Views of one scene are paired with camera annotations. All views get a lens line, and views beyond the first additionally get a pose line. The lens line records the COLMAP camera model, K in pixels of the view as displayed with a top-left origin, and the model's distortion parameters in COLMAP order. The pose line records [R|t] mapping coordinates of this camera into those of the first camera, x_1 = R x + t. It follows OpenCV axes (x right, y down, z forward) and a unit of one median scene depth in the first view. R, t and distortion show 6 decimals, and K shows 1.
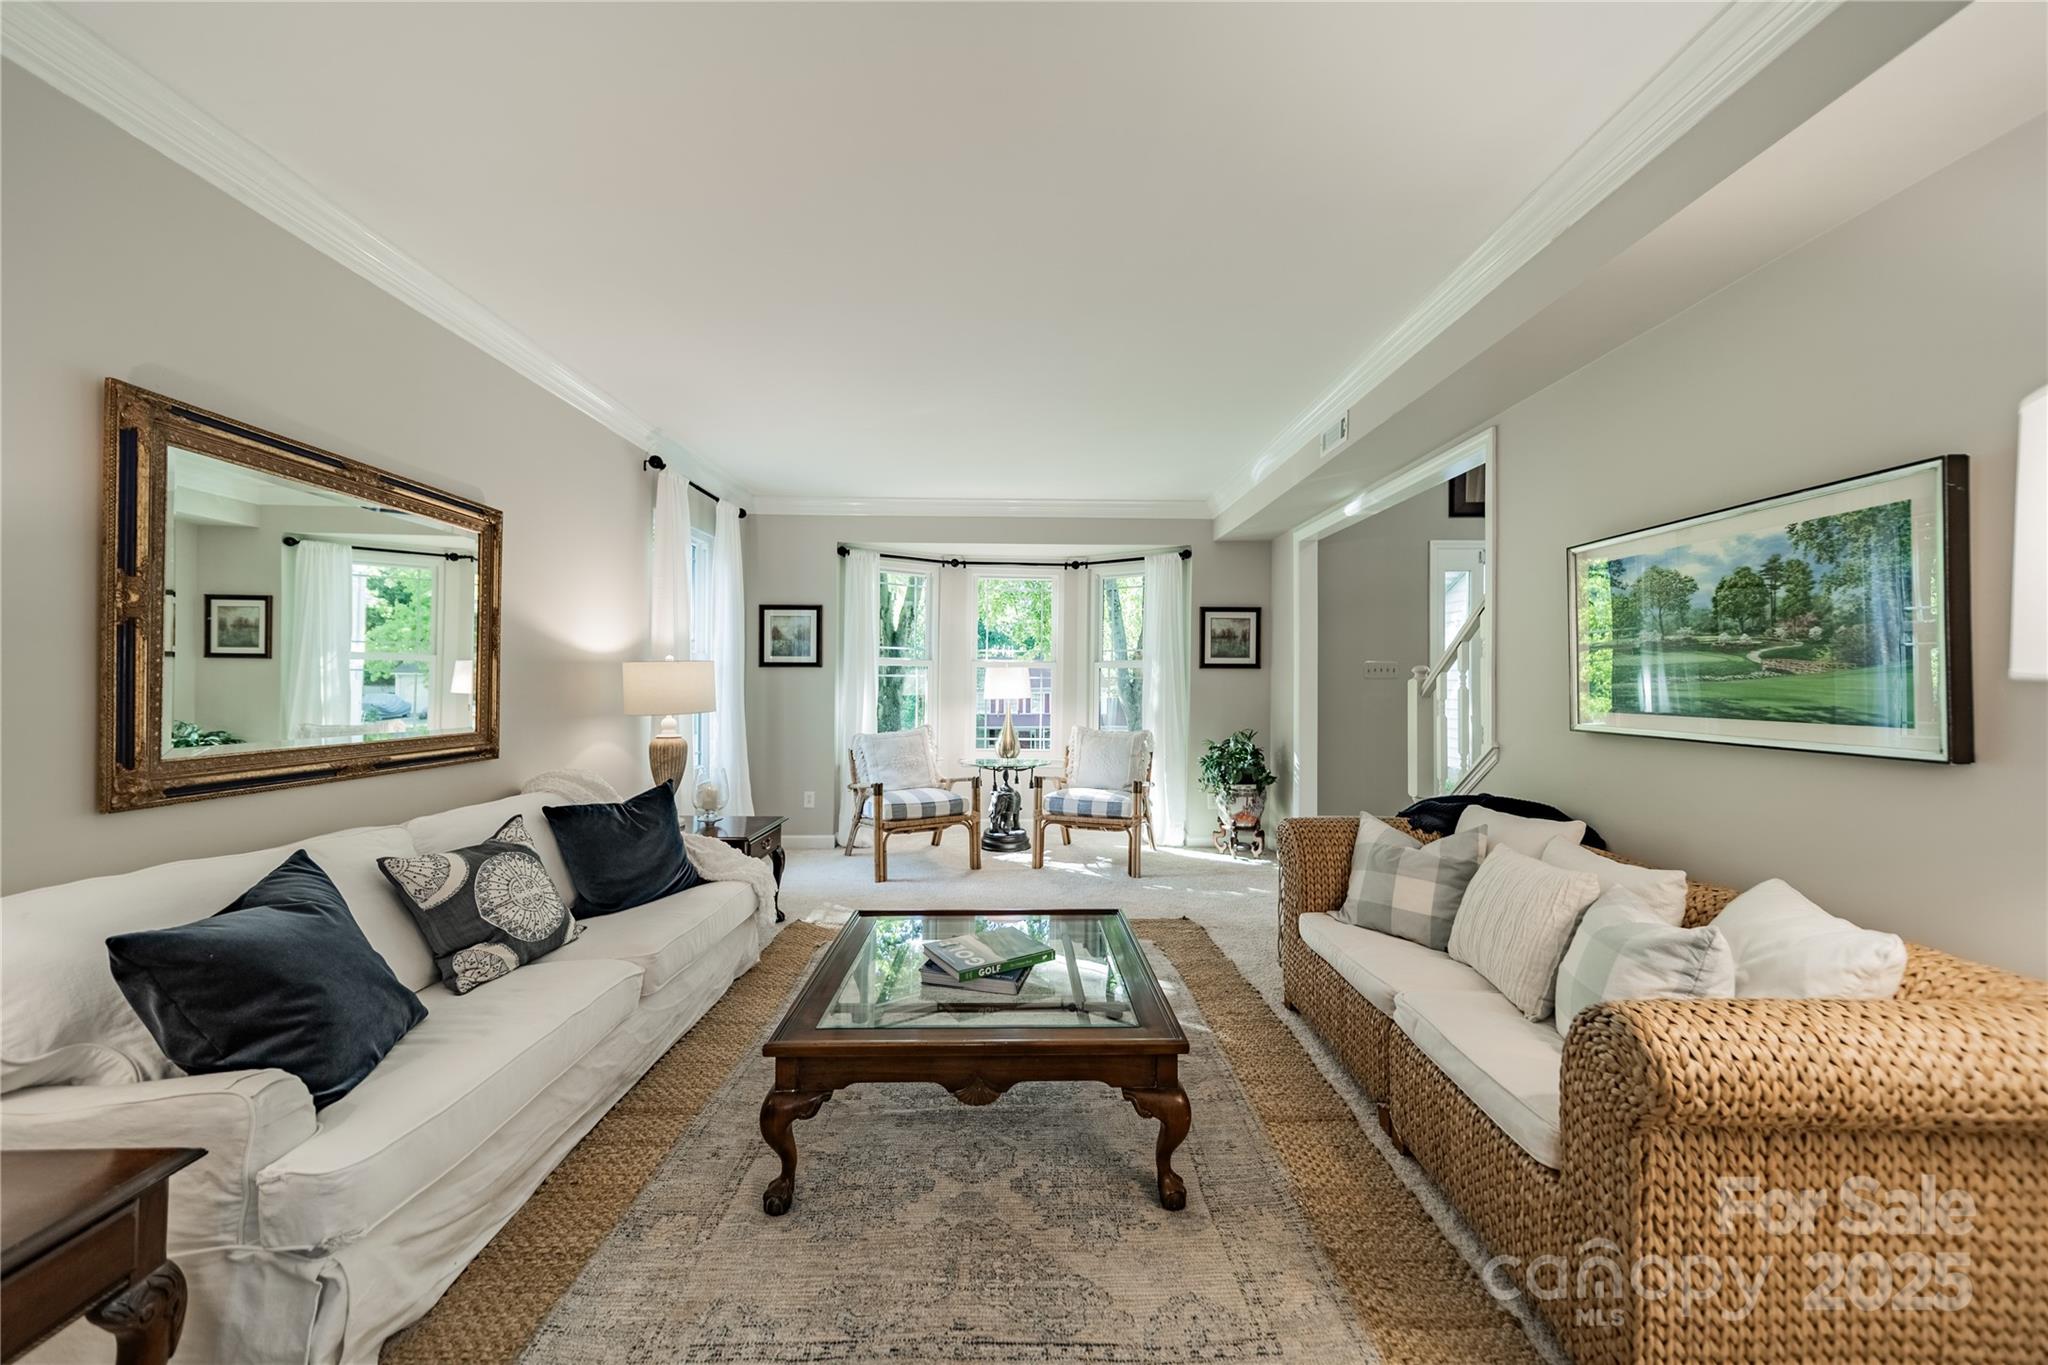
lens RADIAL K [[717.7, 0, 1026.0], [0, 717.7, 682.0], [0, 0, 1]] dist [0.008472, 0.000178]
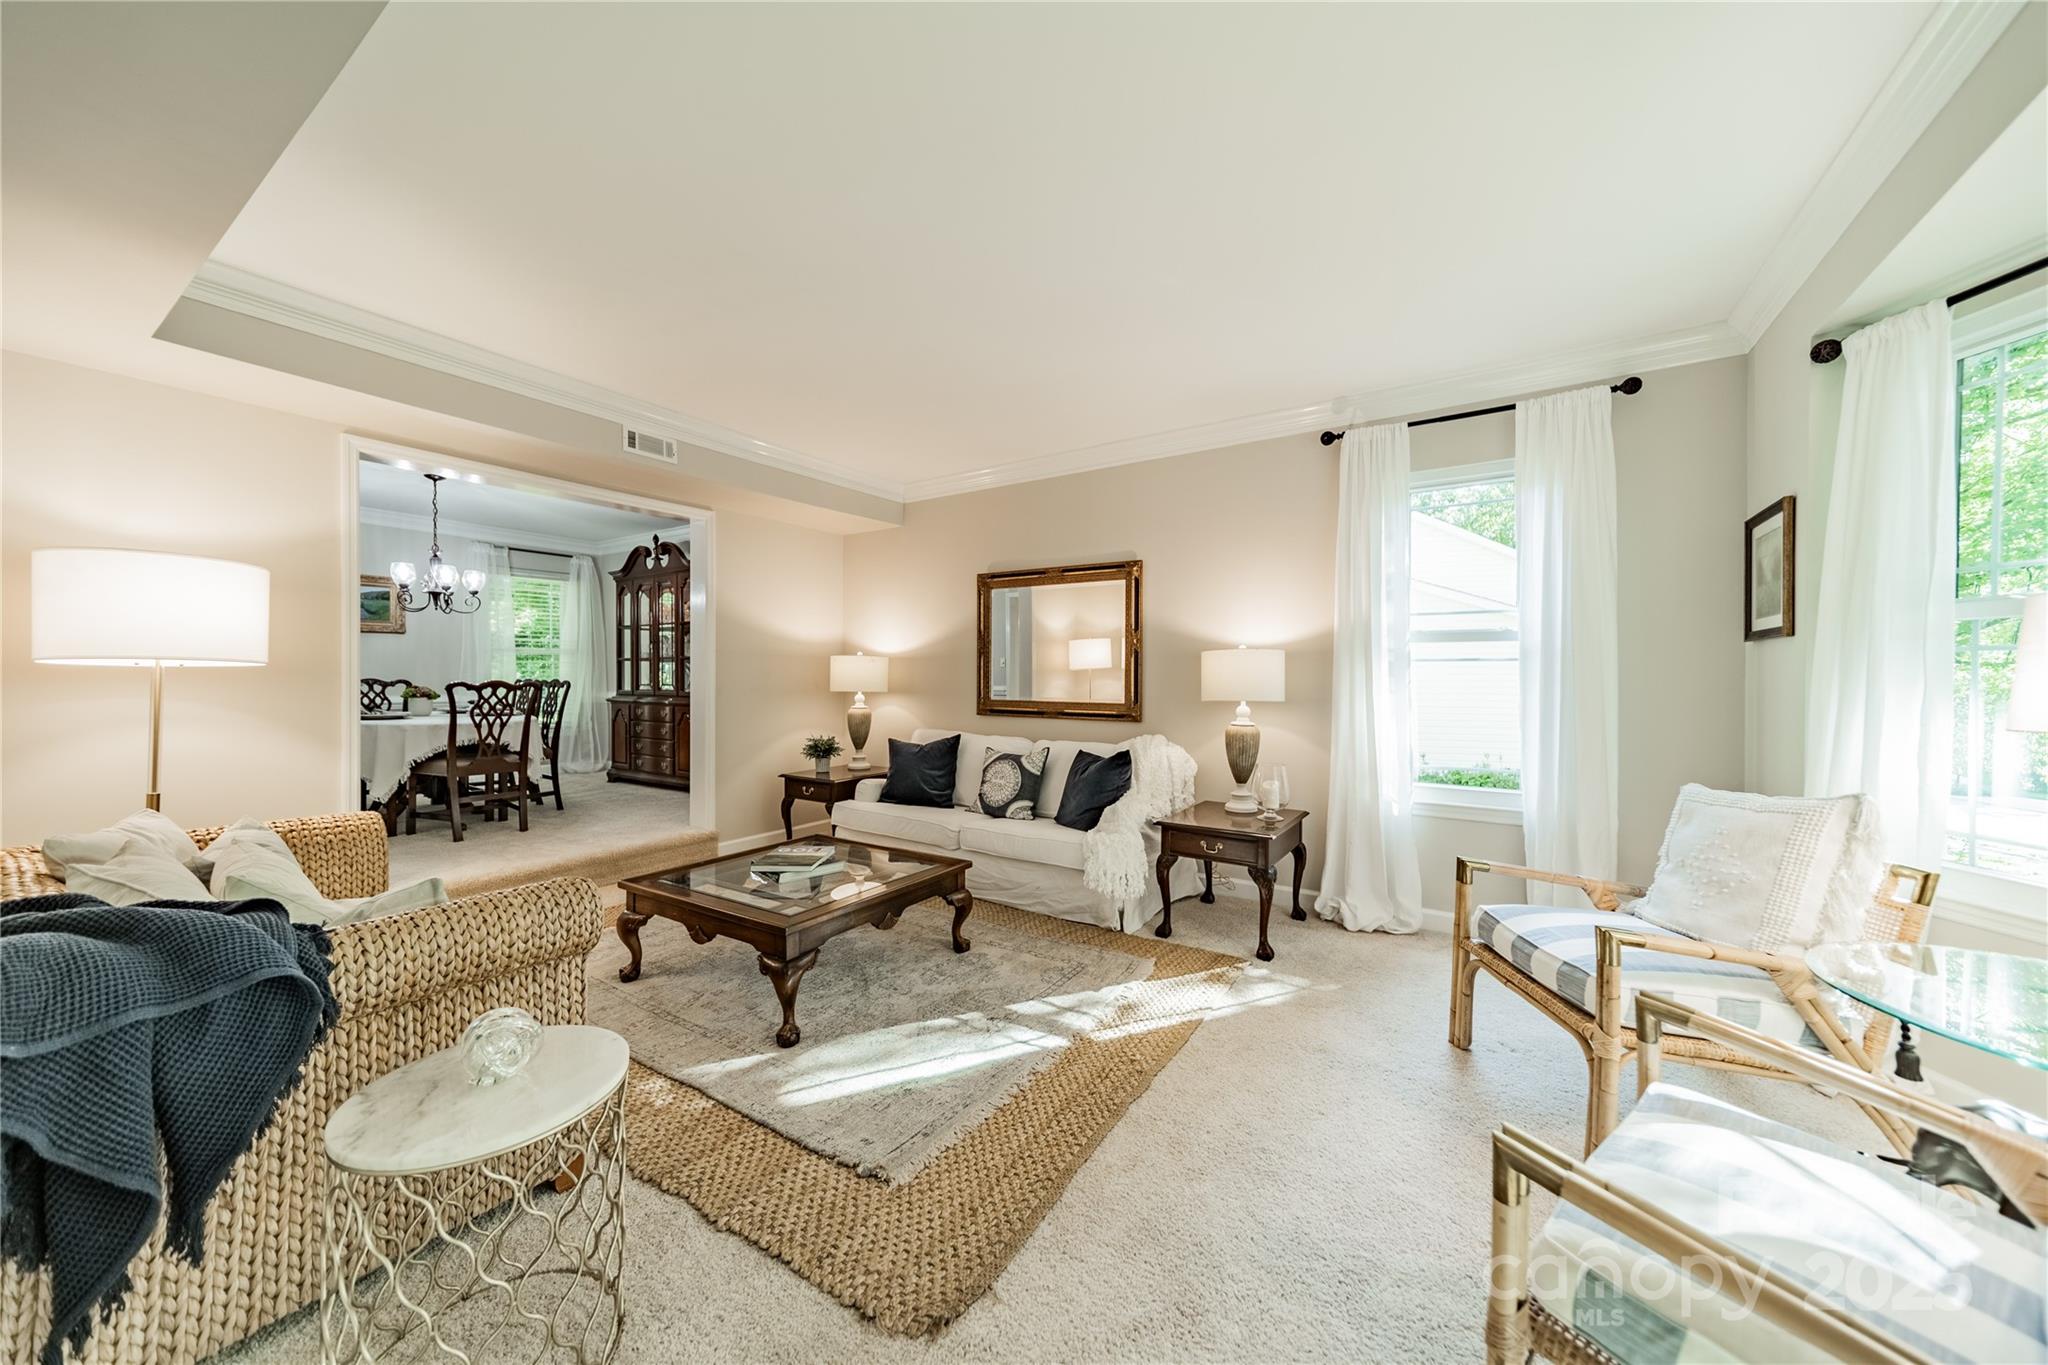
lens RADIAL K [[717.7, 0, 1026.0], [0, 717.7, 682.0], [0, 0, 1]] dist [0.008472, 0.000178]
pose [[-0.554630, 0.001989, -0.832095, 0.854419], [-0.000747, 0.999996, 0.002888, 0.020227], [0.832097, 0.002223, -0.554626, 2.095408]]
